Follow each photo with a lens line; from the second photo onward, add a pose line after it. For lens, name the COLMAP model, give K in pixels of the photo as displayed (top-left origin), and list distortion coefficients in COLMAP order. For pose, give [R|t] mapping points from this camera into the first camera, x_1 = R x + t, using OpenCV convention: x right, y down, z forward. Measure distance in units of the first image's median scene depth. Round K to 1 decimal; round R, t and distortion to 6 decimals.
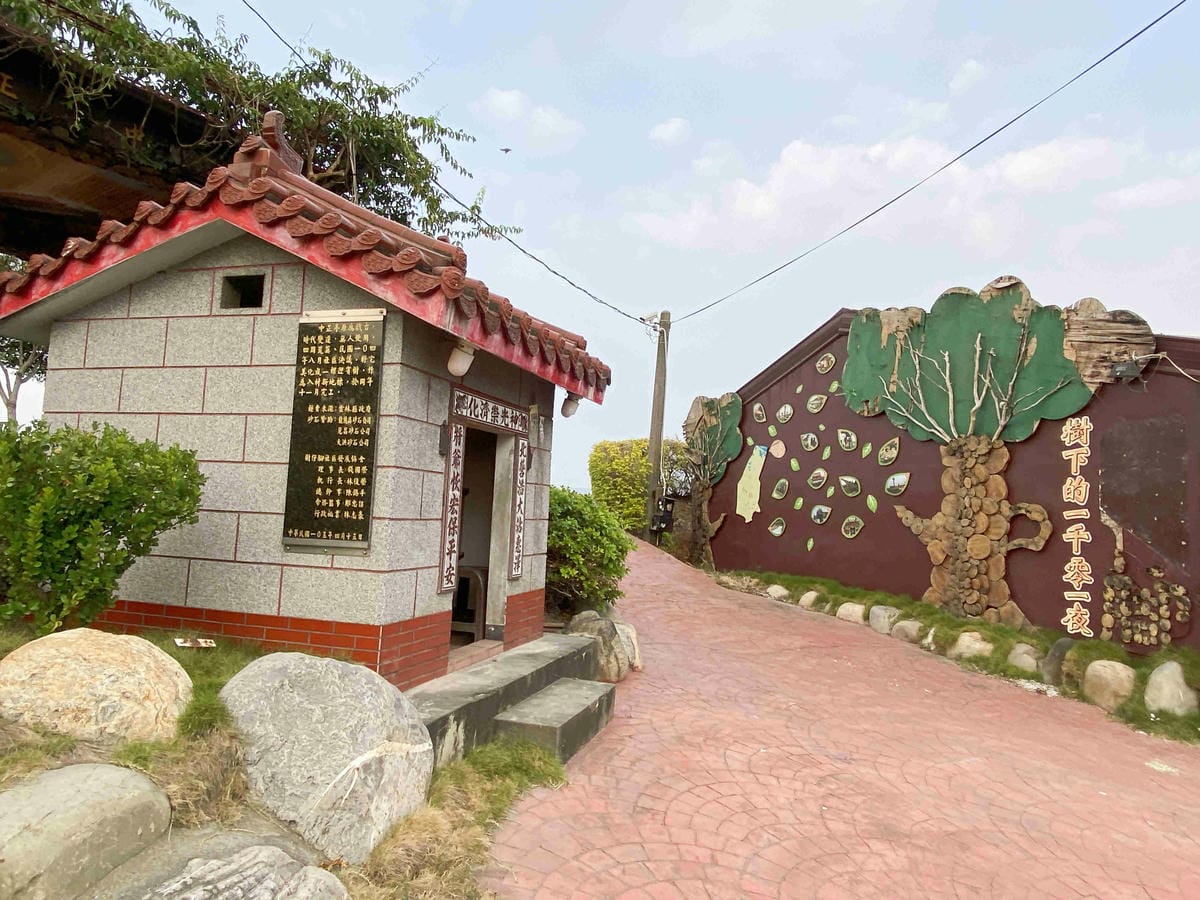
lens RADIAL K [[757.1, 0, 594.9], [0, 757.1, 446.1], [0, 0, 1]] dist [0.005387, -0.030222]
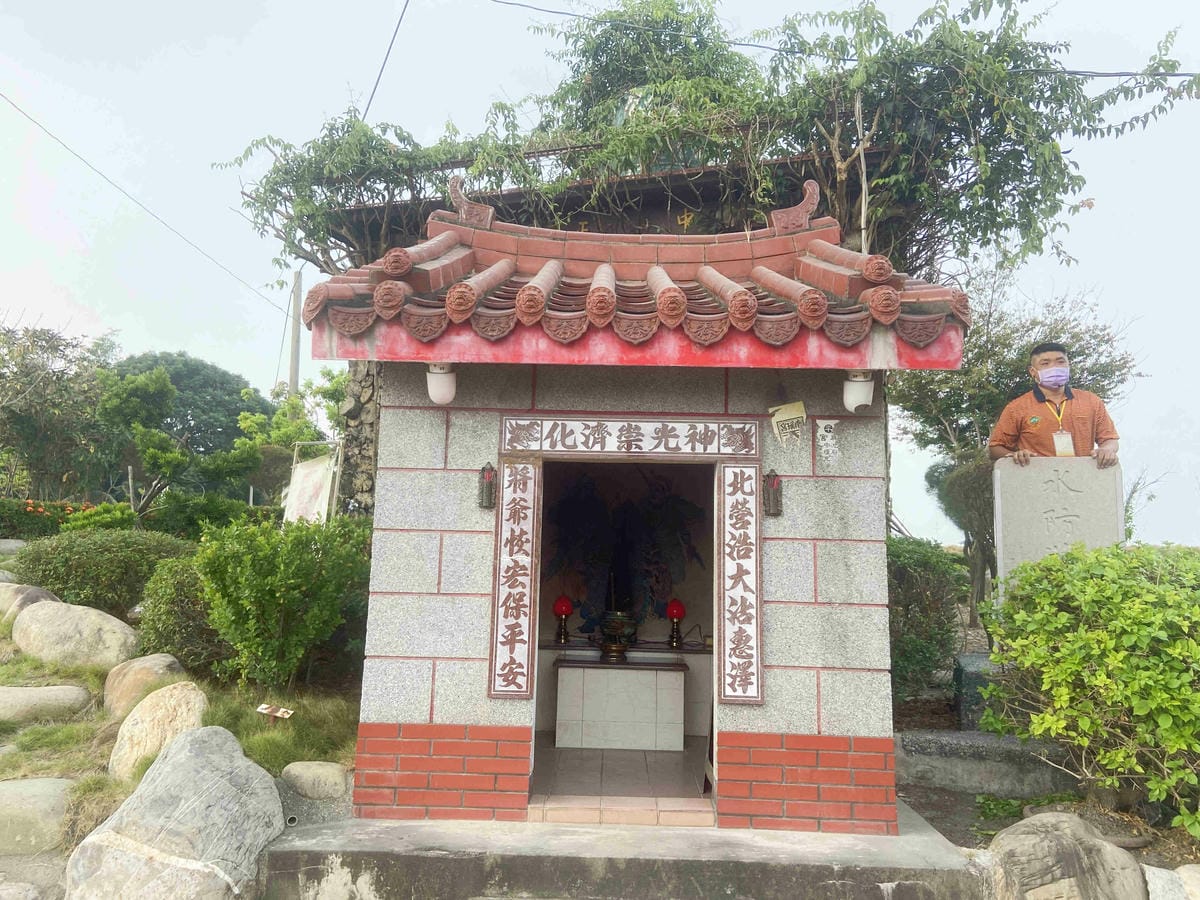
lens RADIAL K [[905.2, 0, 597.8], [0, 905.2, 452.7], [0, 0, 1]] dist [0.061503, -0.028582]
pose [[0.287111, -0.166608, -0.943297, 0.589593], [0.068580, 0.985806, -0.153243, 0.088044], [0.955439, -0.020693, 0.294462, 0.720607]]
